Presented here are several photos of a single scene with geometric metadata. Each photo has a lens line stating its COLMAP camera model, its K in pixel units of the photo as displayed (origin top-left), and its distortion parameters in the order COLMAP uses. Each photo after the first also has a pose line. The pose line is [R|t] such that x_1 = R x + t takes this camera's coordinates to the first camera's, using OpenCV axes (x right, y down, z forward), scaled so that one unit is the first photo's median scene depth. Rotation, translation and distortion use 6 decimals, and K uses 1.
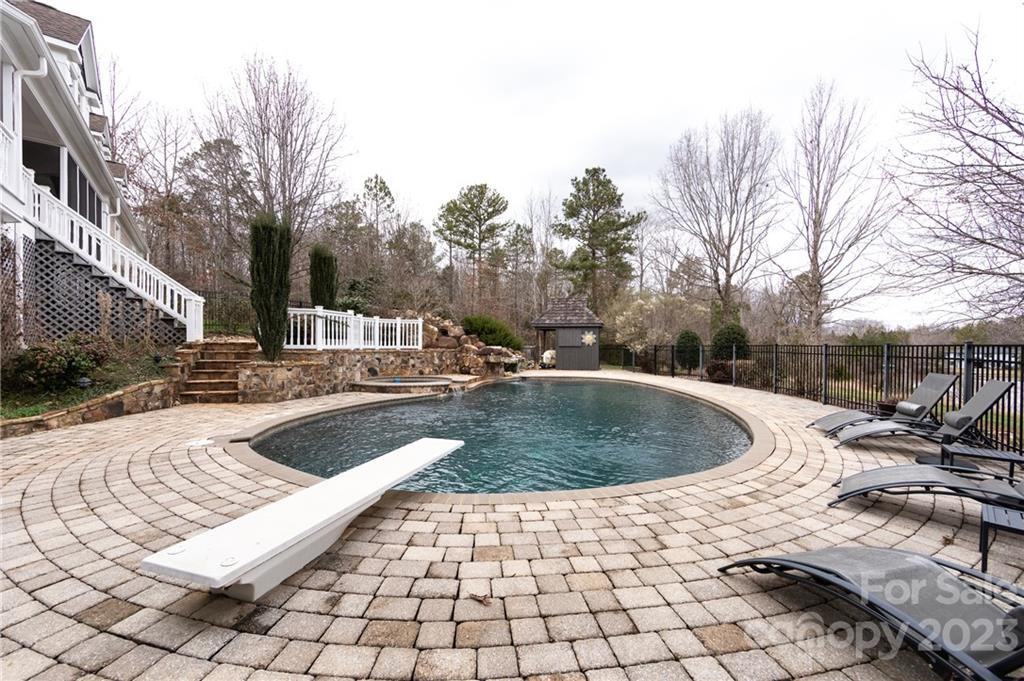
lens RADIAL K [[403.0, 0, 512.3], [0, 403.0, 345.2], [0, 0, 1]] dist [-0.002880, 0.000155]
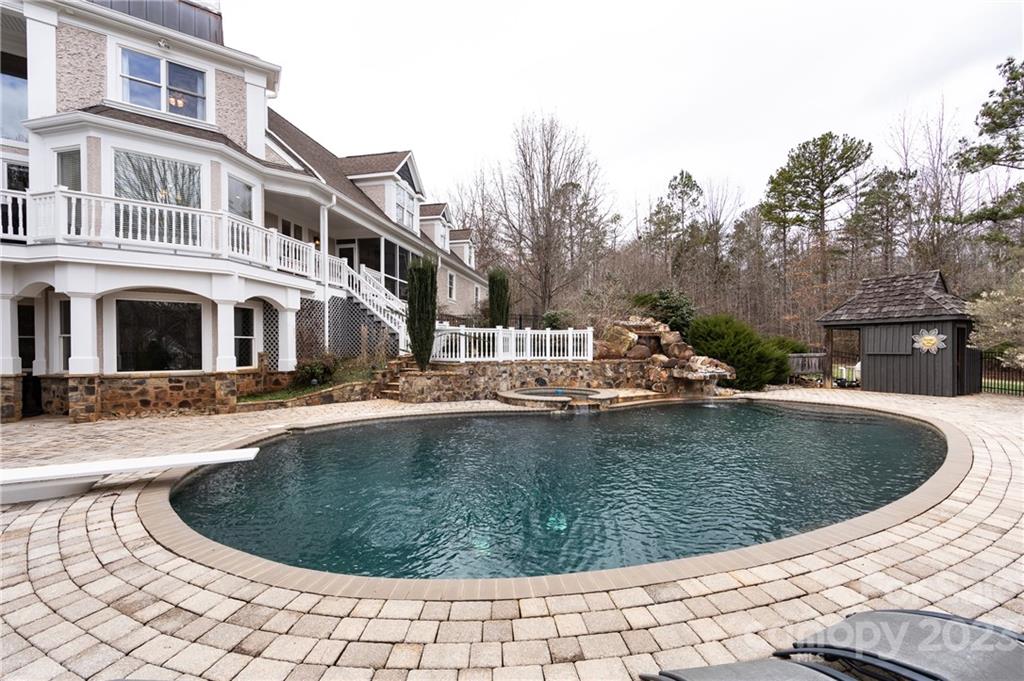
lens RADIAL K [[403.0, 0, 514.7], [0, 403.0, 346.1], [0, 0, 1]] dist [-0.002880, 0.000155]
pose [[0.653698, -0.012743, -0.756648, 0.441397], [0.010232, 0.999916, -0.008000, -0.020734], [0.756686, -0.002513, 0.653773, 0.292190]]
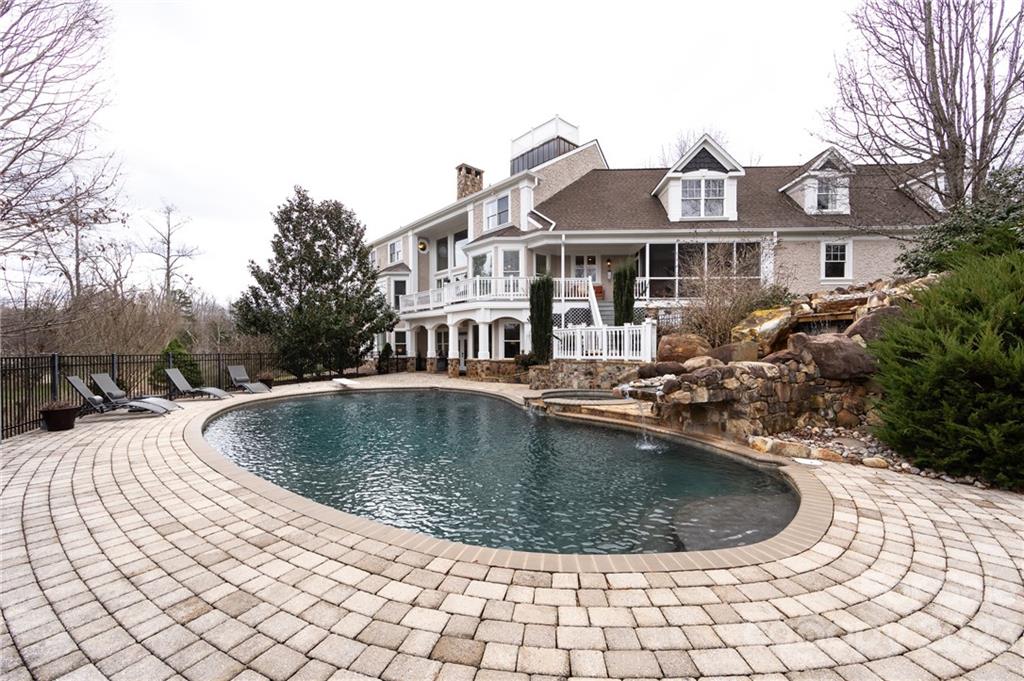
lens RADIAL K [[403.0, 0, 514.2], [0, 403.0, 350.1], [0, 0, 1]] dist [-0.002880, 0.000155]
pose [[-0.648849, -0.007512, -0.760880, 0.550192], [-0.003498, 0.999970, -0.006889, -0.006779], [0.760909, -0.001808, -0.648856, 1.517029]]
